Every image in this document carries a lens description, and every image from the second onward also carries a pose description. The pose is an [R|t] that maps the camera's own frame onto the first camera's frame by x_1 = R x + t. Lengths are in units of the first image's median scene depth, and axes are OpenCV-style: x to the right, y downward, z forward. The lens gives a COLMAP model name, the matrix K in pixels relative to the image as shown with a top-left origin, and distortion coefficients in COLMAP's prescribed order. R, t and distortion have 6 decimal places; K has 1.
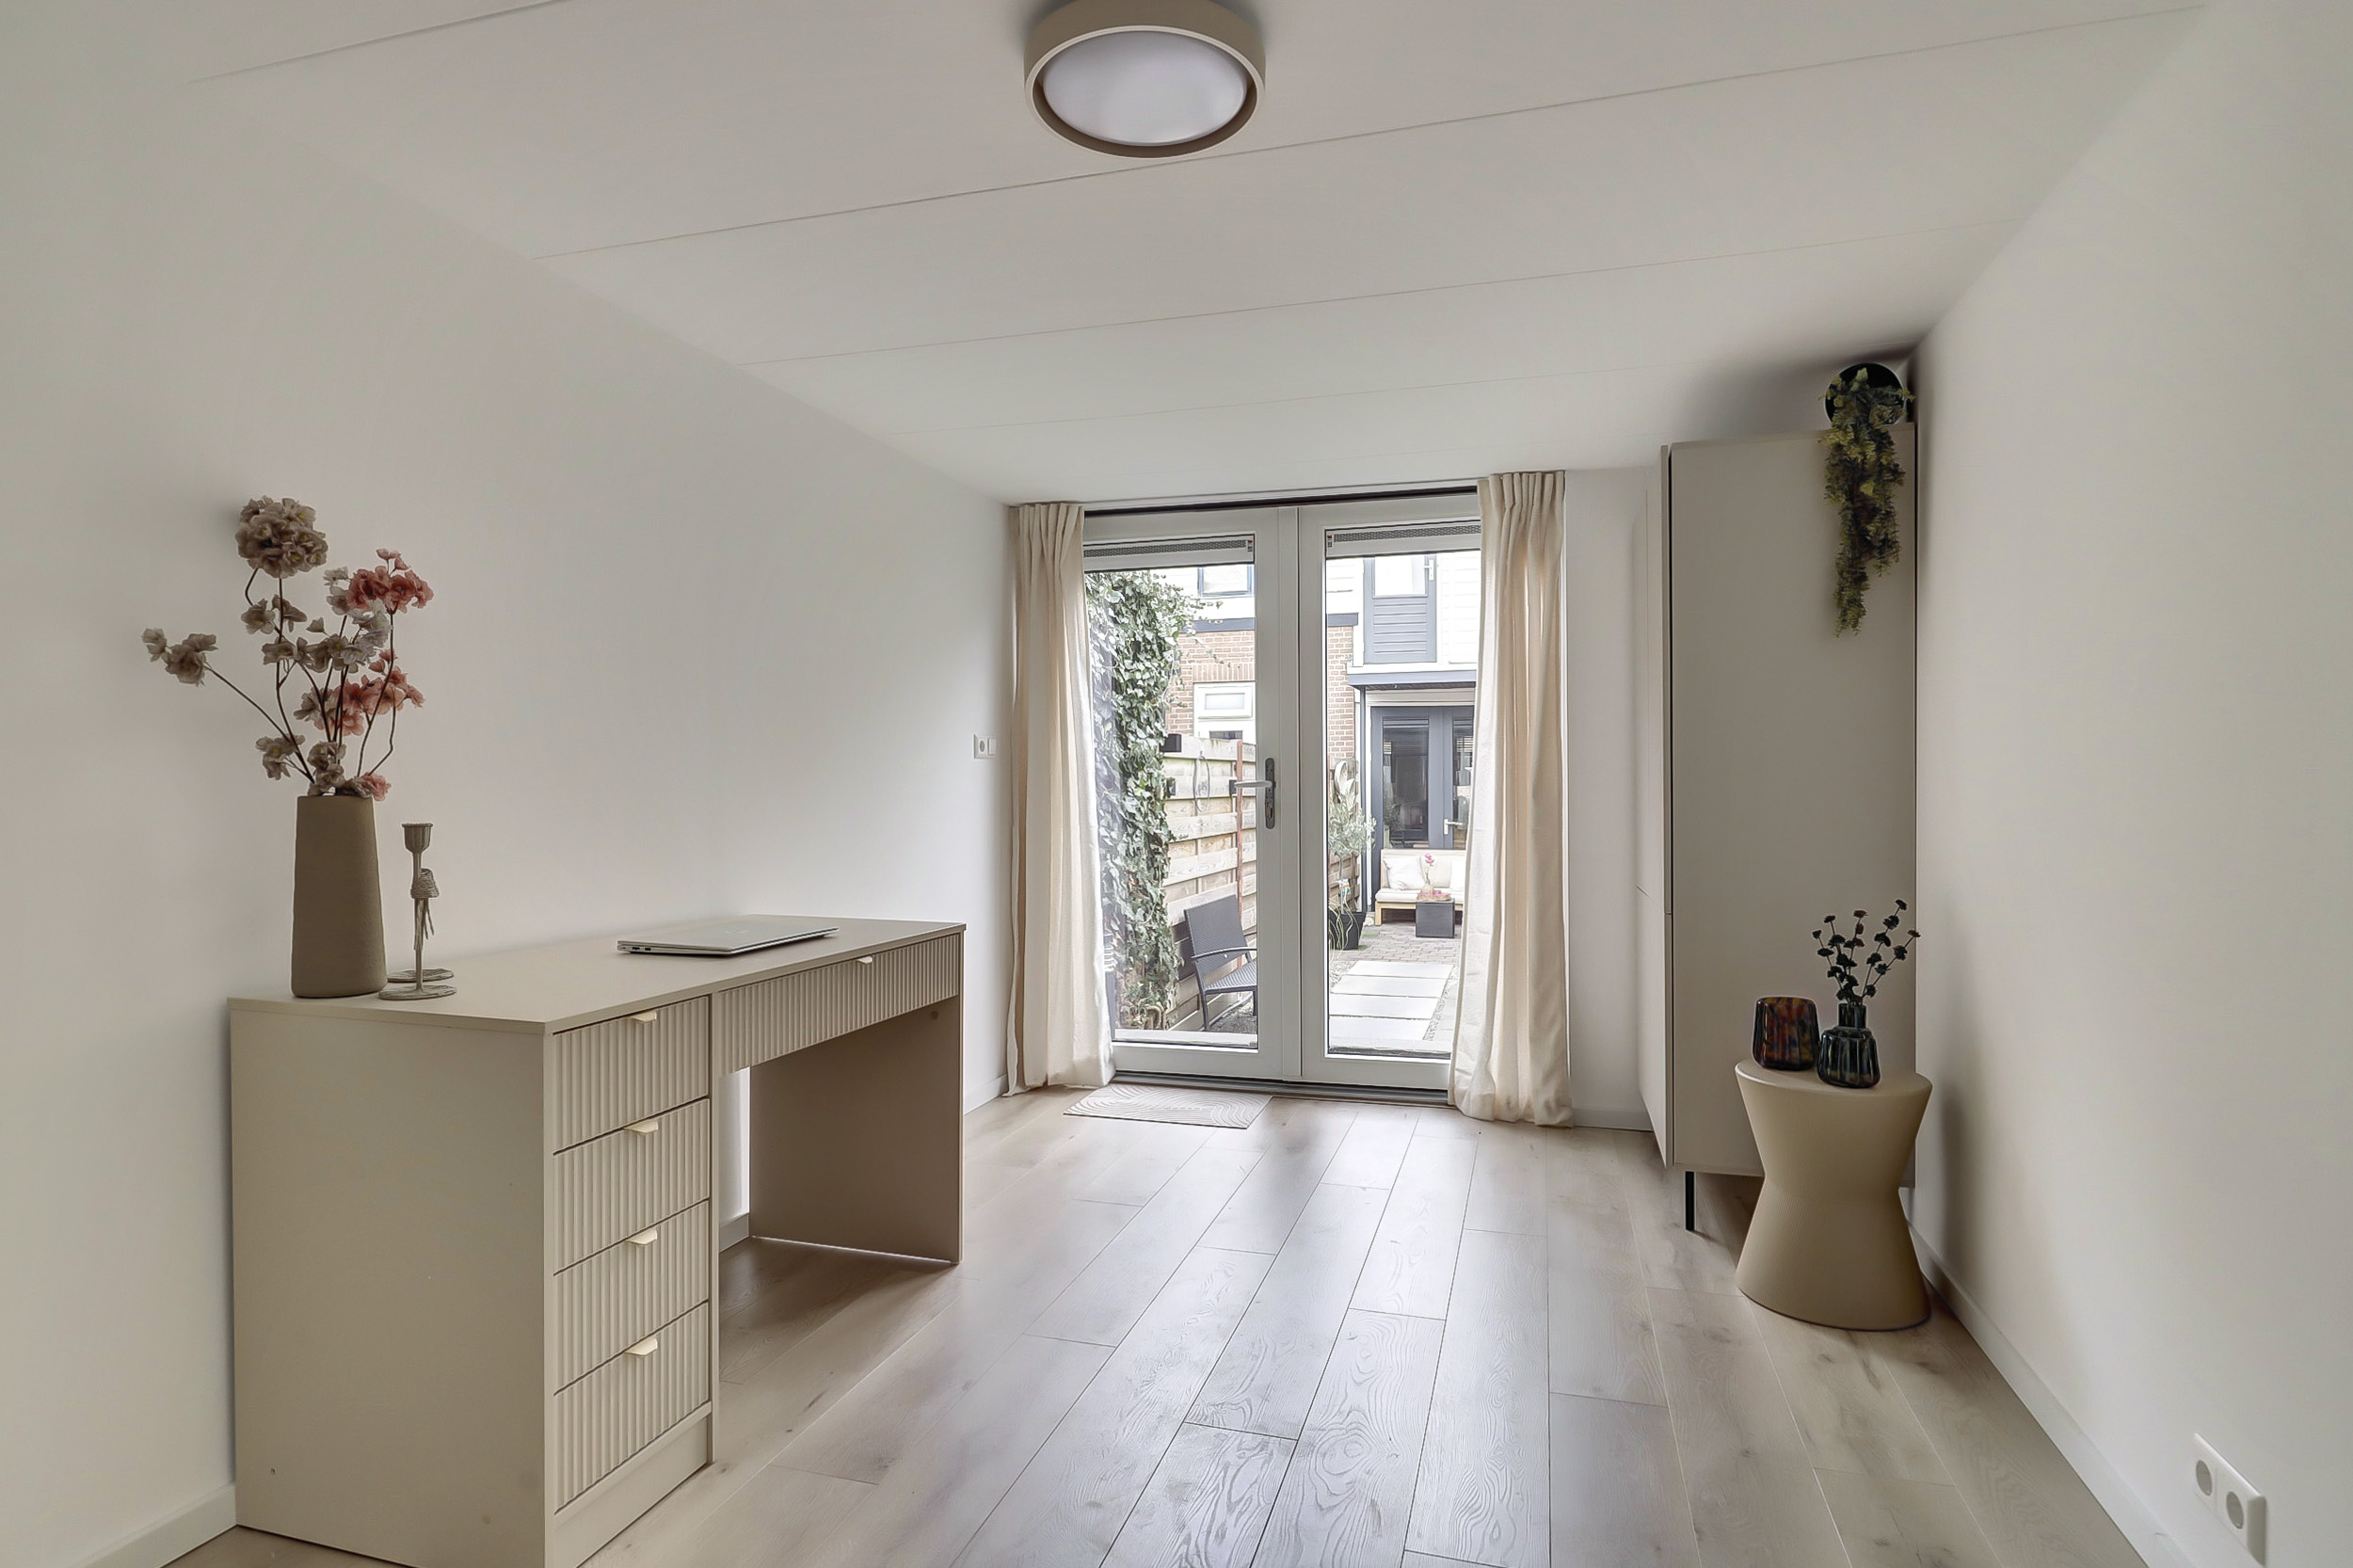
lens RADIAL K [[1269.1, 0, 1170.8], [0, 1269.1, 779.1], [0, 0, 1]] dist [-0.000078, 0.000001]
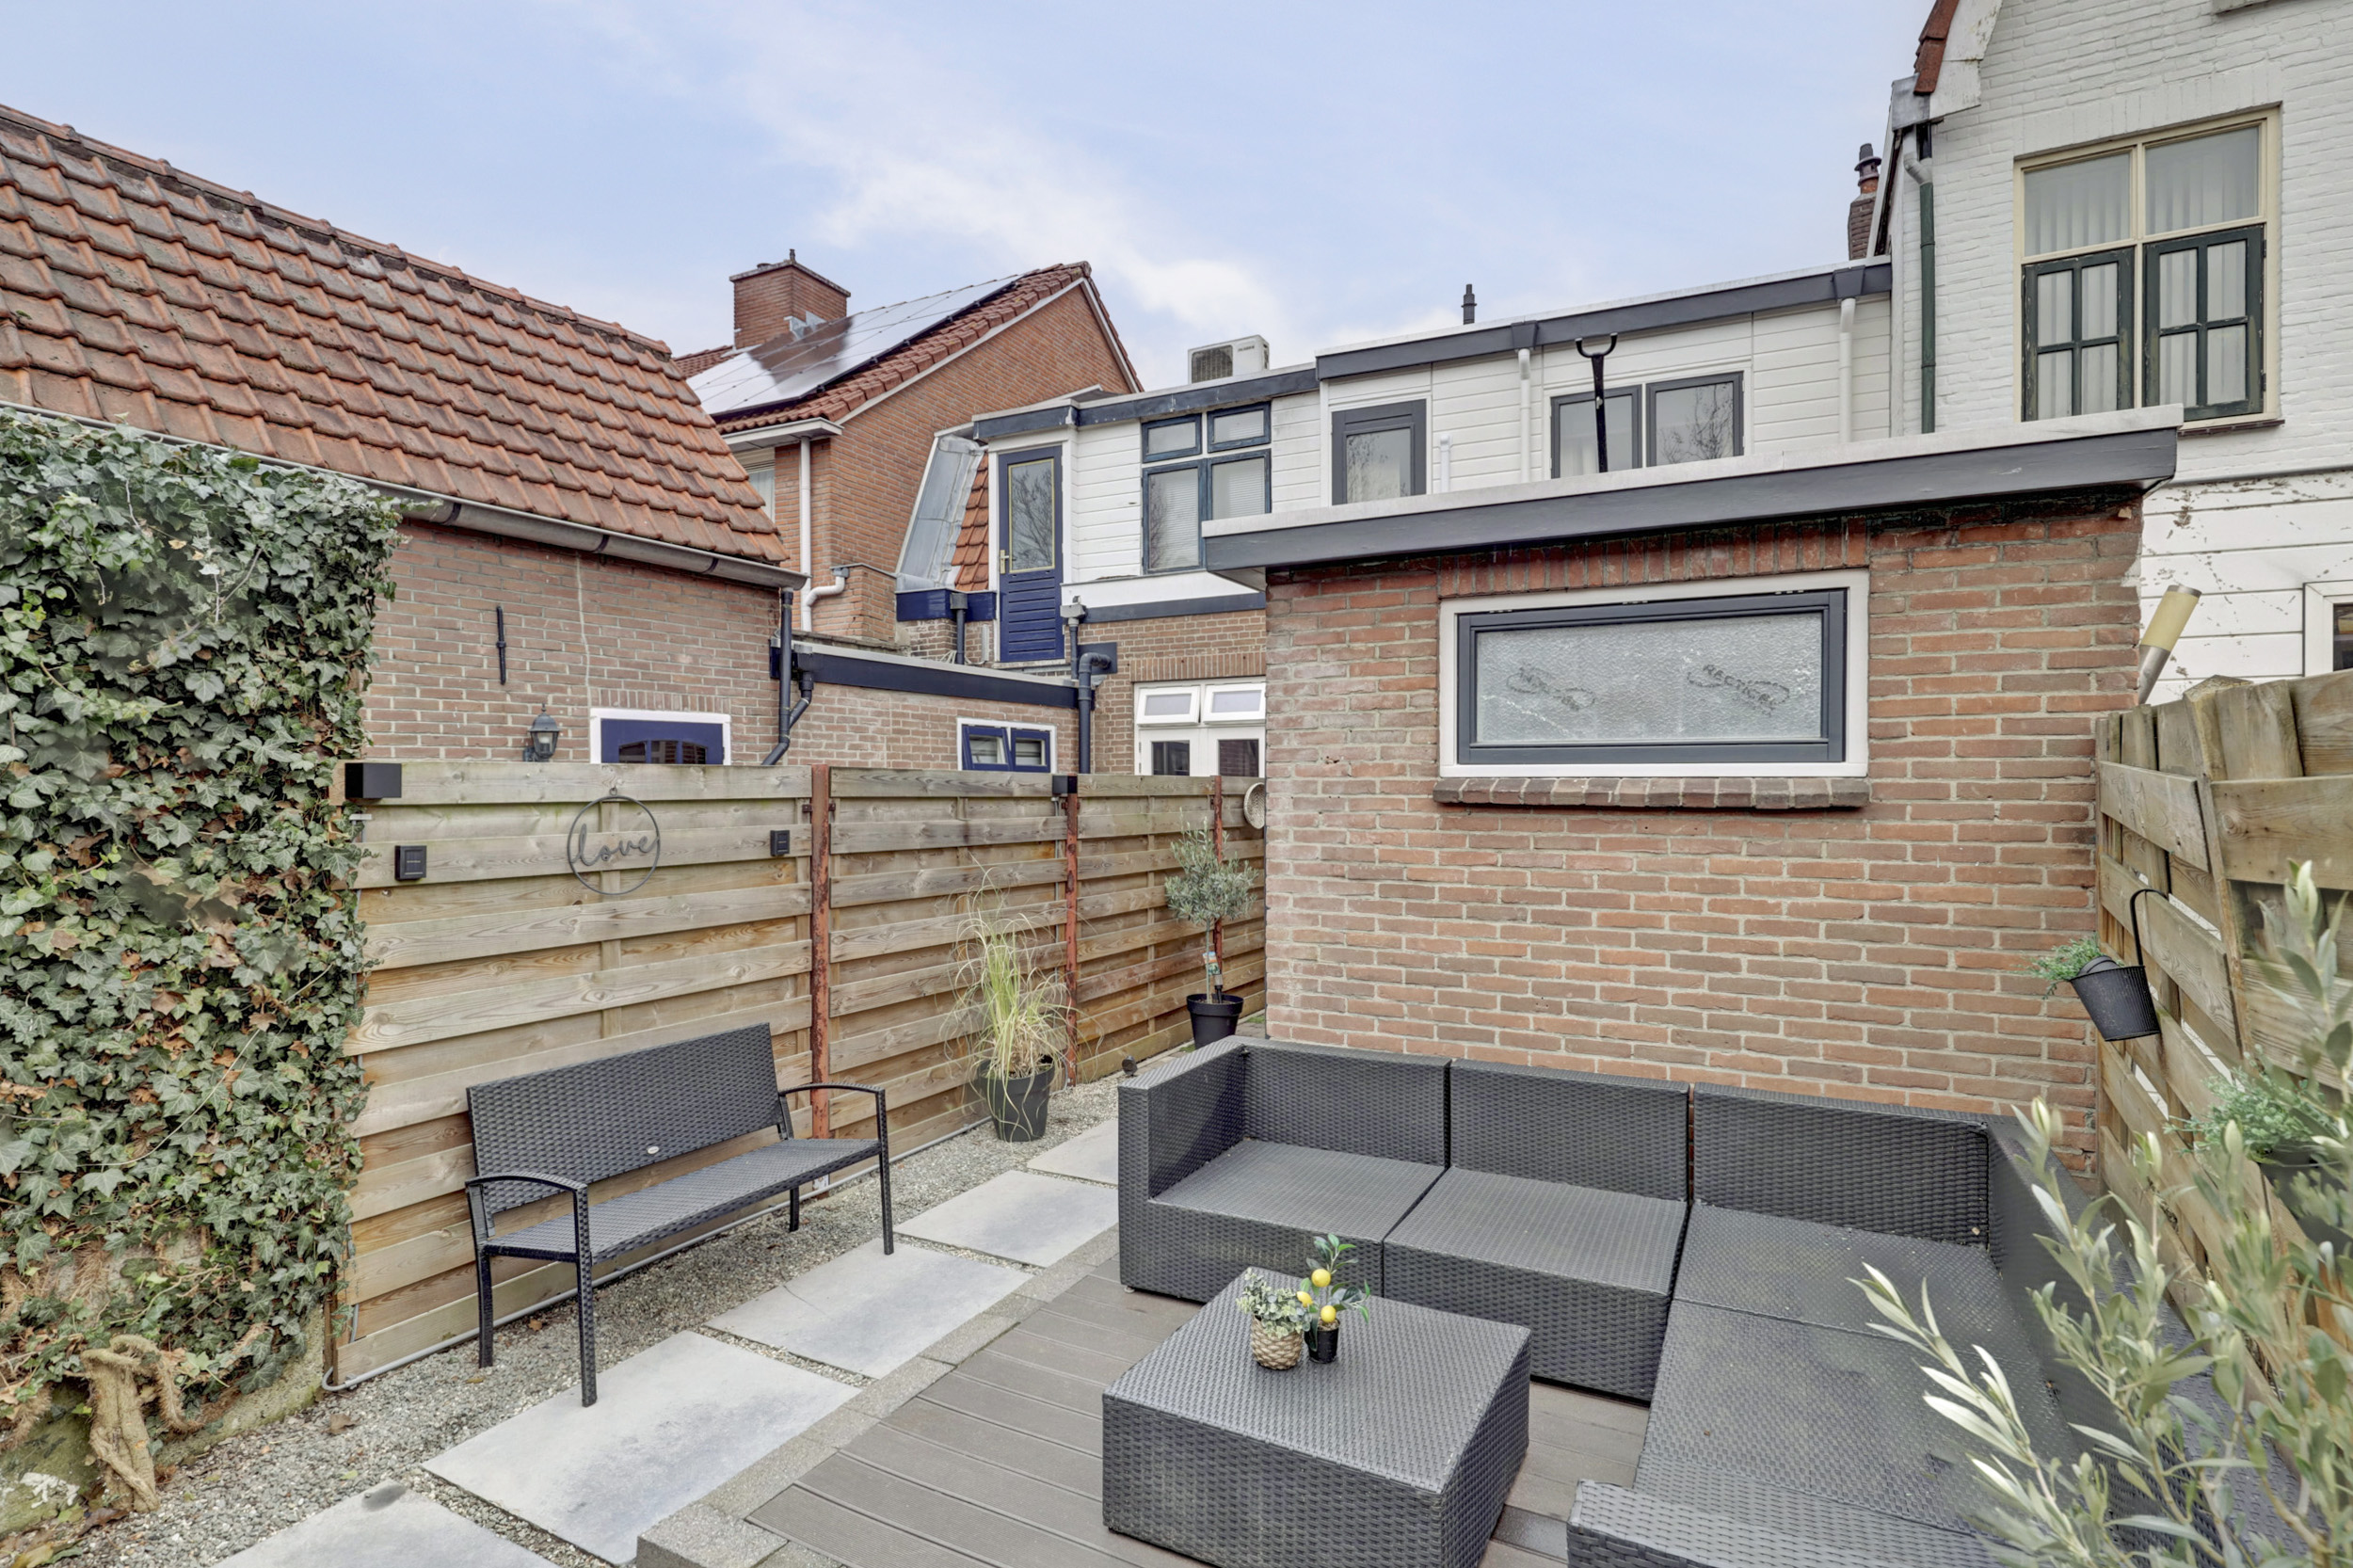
lens RADIAL K [[1141.3, 0, 1170.5], [0, 1141.3, 792.5], [0, 0, 1]] dist [0.003016, -0.000867]
pose [[0.977438, -0.001887, -0.211214, 0.210782], [0.003488, 0.999968, 0.007209, -0.012470], [0.211194, -0.007783, 0.977413, 0.312348]]
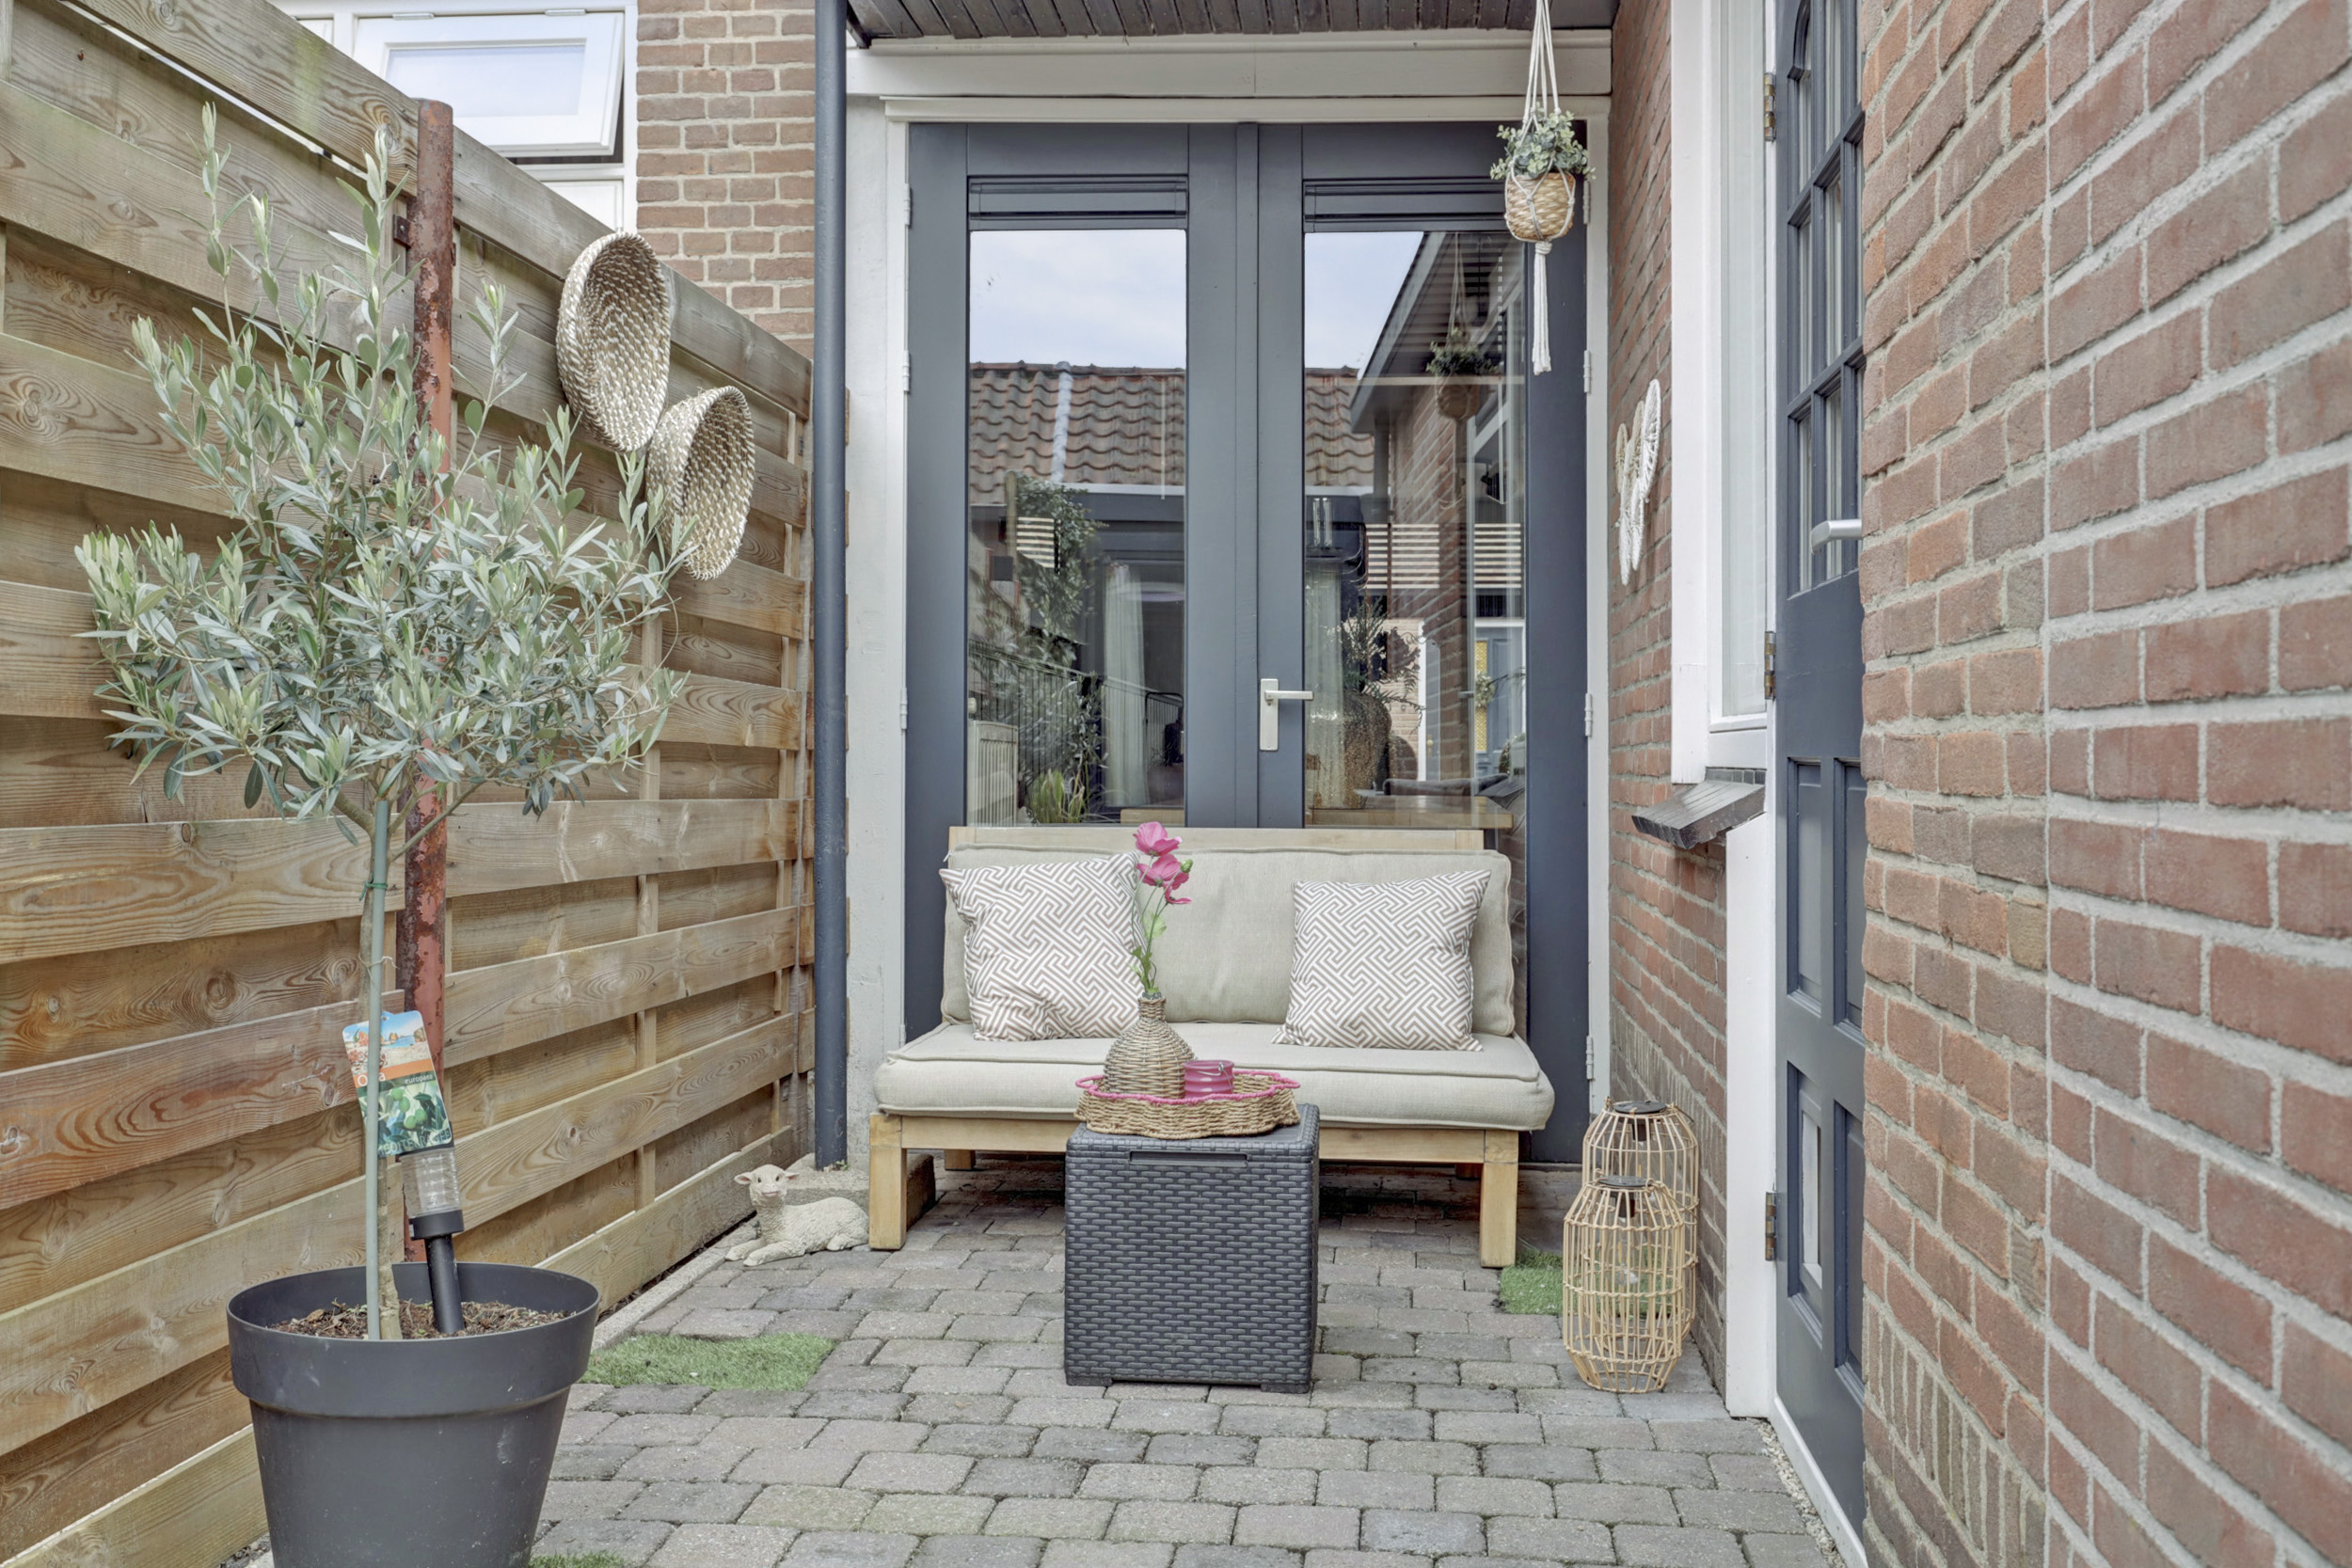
lens RADIAL K [[2301.4, 0, 1182.9], [0, 2301.4, 729.9], [0, 0, 1]] dist [0.003612, 0.000000]
pose [[0.984345, 0.006496, 0.176130, 0.143216], [-0.004381, 0.999914, -0.012391, 0.047210], [-0.176196, 0.011426, 0.984289, 0.659798]]
